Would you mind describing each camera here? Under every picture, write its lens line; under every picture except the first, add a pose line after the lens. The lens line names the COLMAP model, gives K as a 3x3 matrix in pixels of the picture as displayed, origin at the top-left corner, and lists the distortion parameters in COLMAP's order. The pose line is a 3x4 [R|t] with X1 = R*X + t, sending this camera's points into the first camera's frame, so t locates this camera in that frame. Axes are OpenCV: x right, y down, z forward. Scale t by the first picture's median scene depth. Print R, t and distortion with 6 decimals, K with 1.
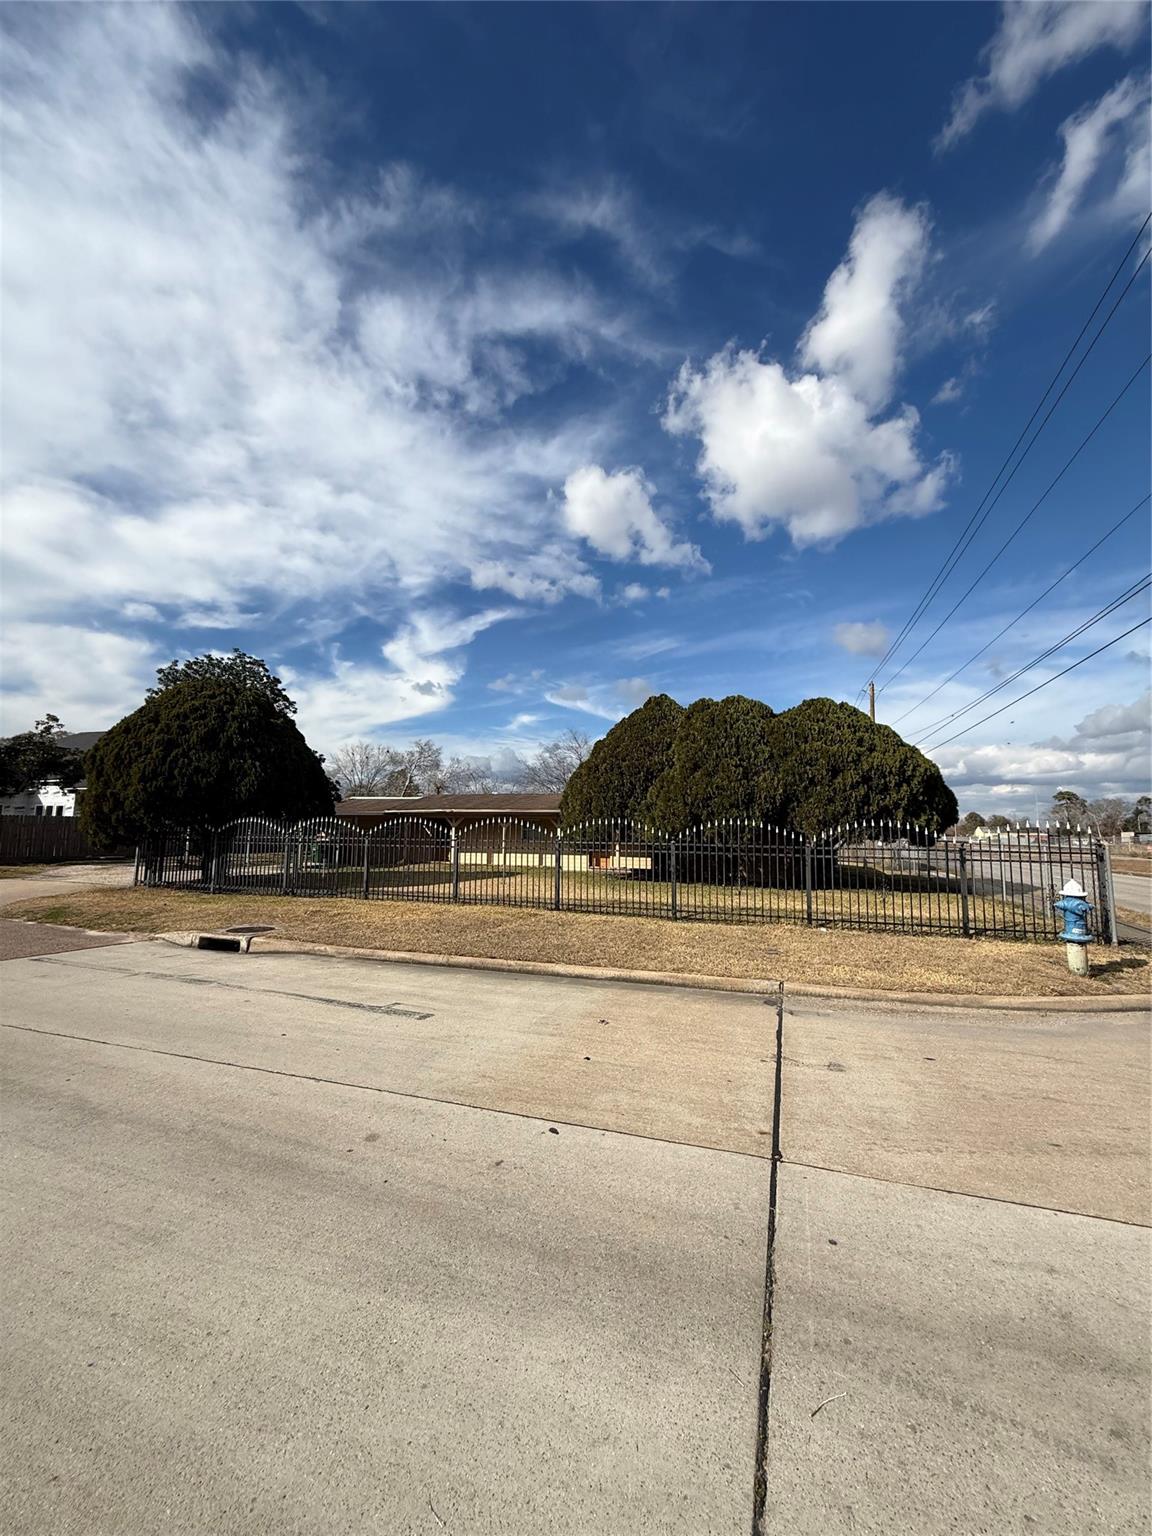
lens RADIAL K [[615.5, 0, 573.8], [0, 615.5, 762.6], [0, 0, 1]] dist [-0.018864, 0.000090]
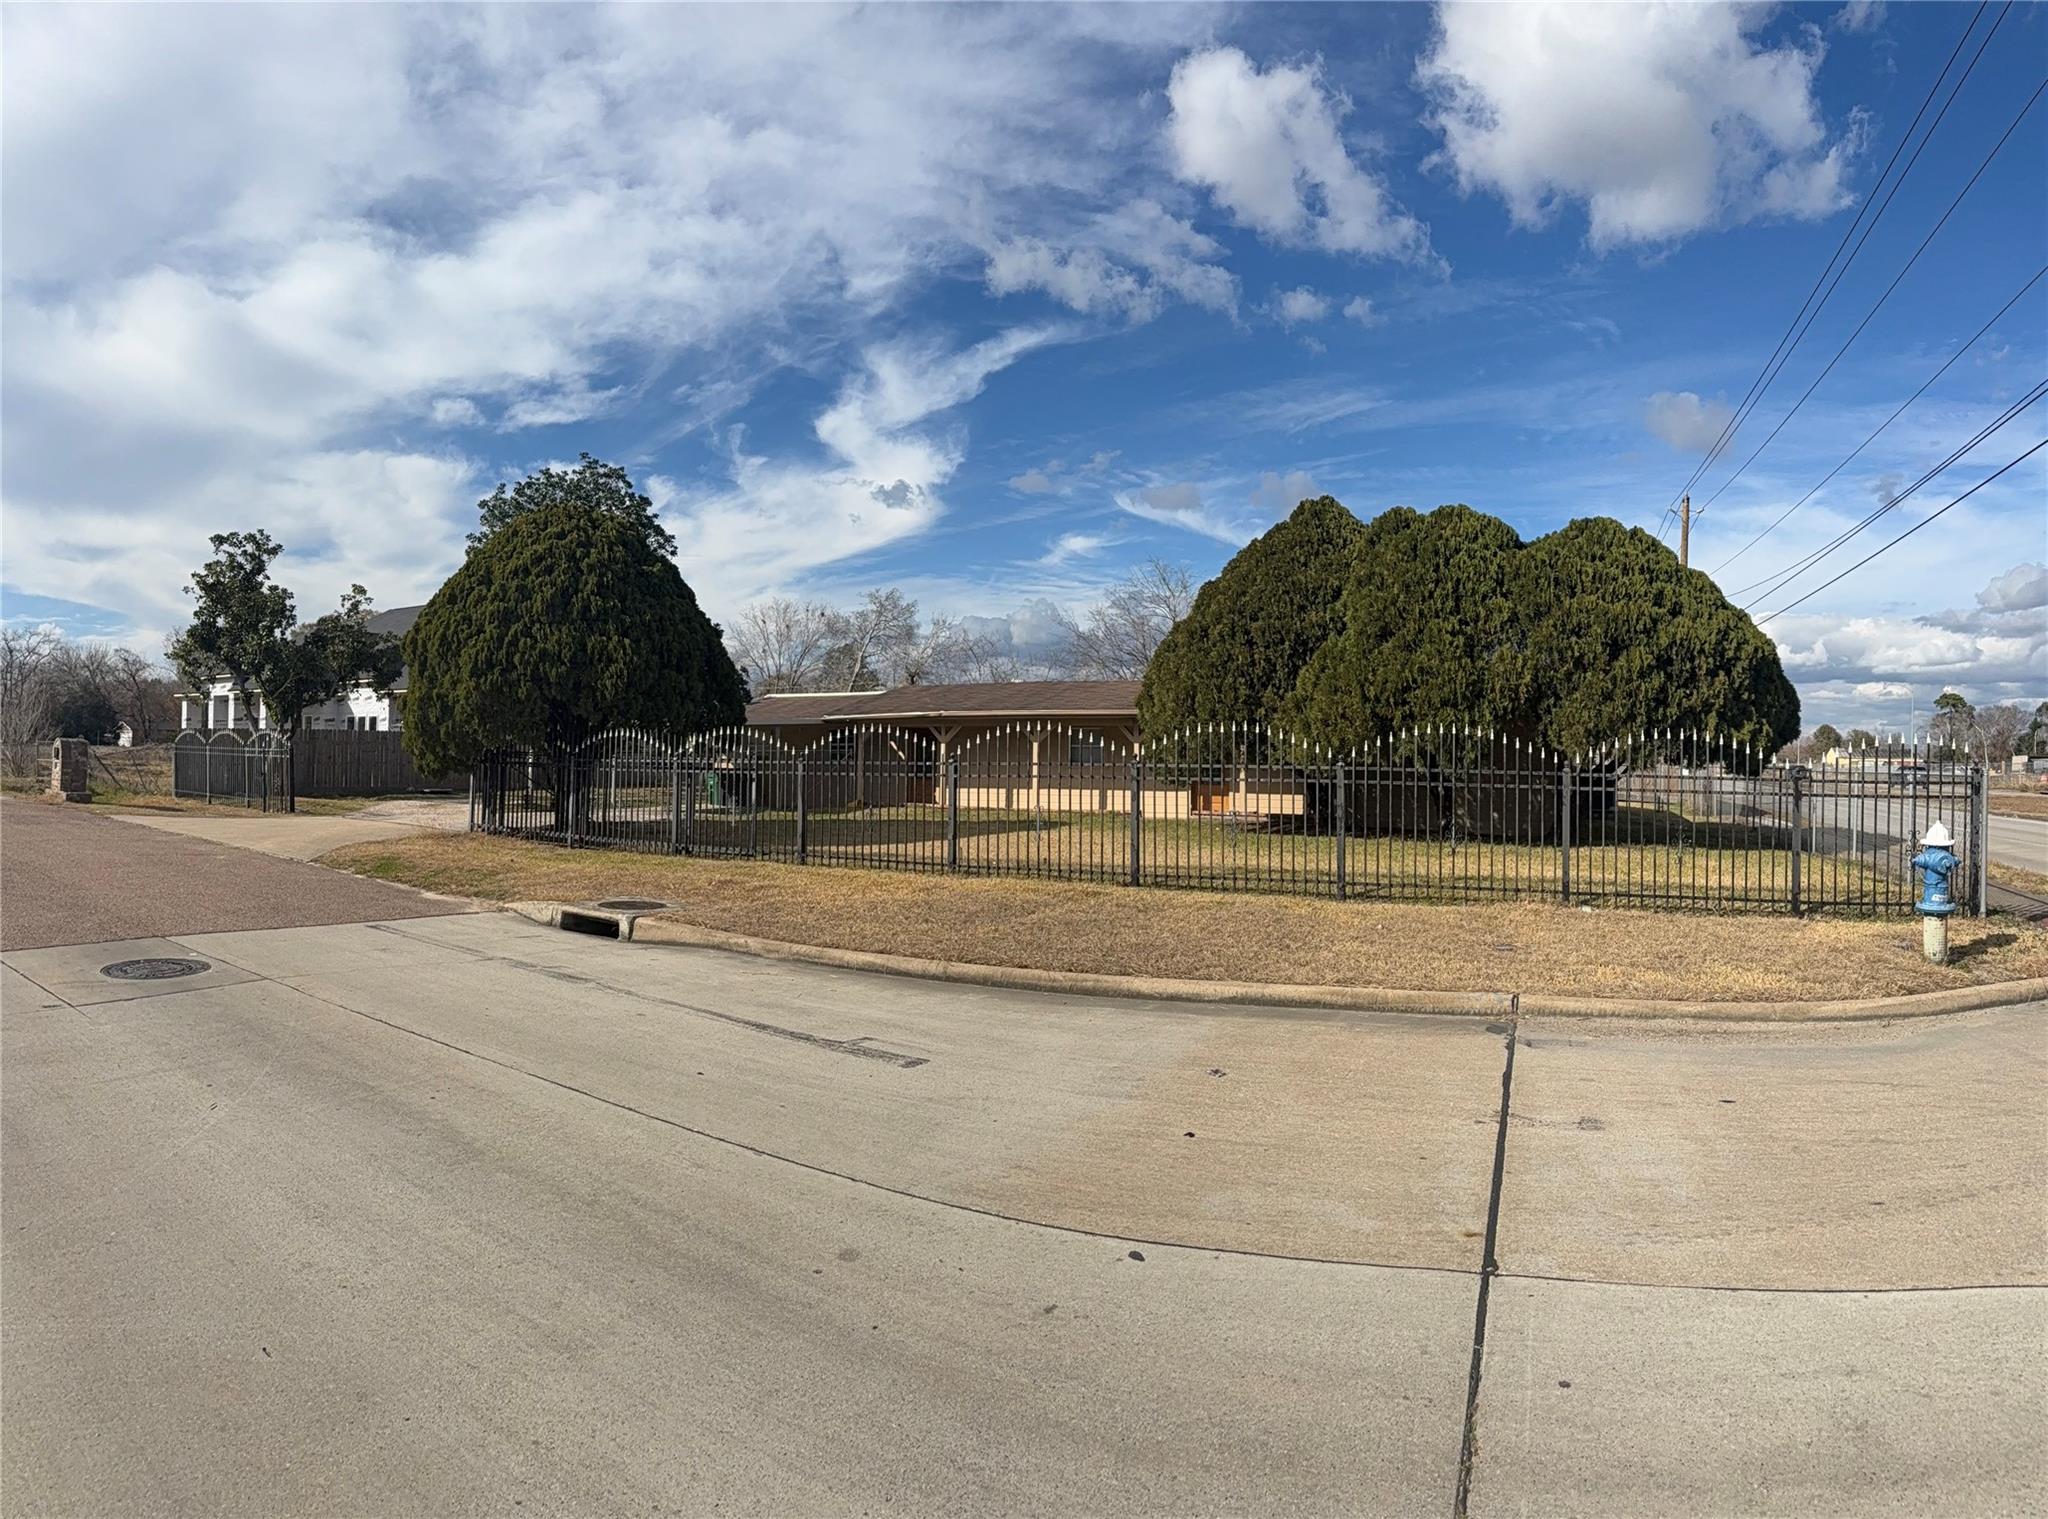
lens RADIAL K [[1445.8, 0, 1022.5], [0, 1445.8, 763.8], [0, 0, 1]] dist [-0.010216, 0.010177]
pose [[0.997041, -0.006166, -0.076628, -0.032768], [0.016250, 0.991159, 0.131682, -0.058517], [0.075139, -0.132538, 0.988326, -0.375869]]
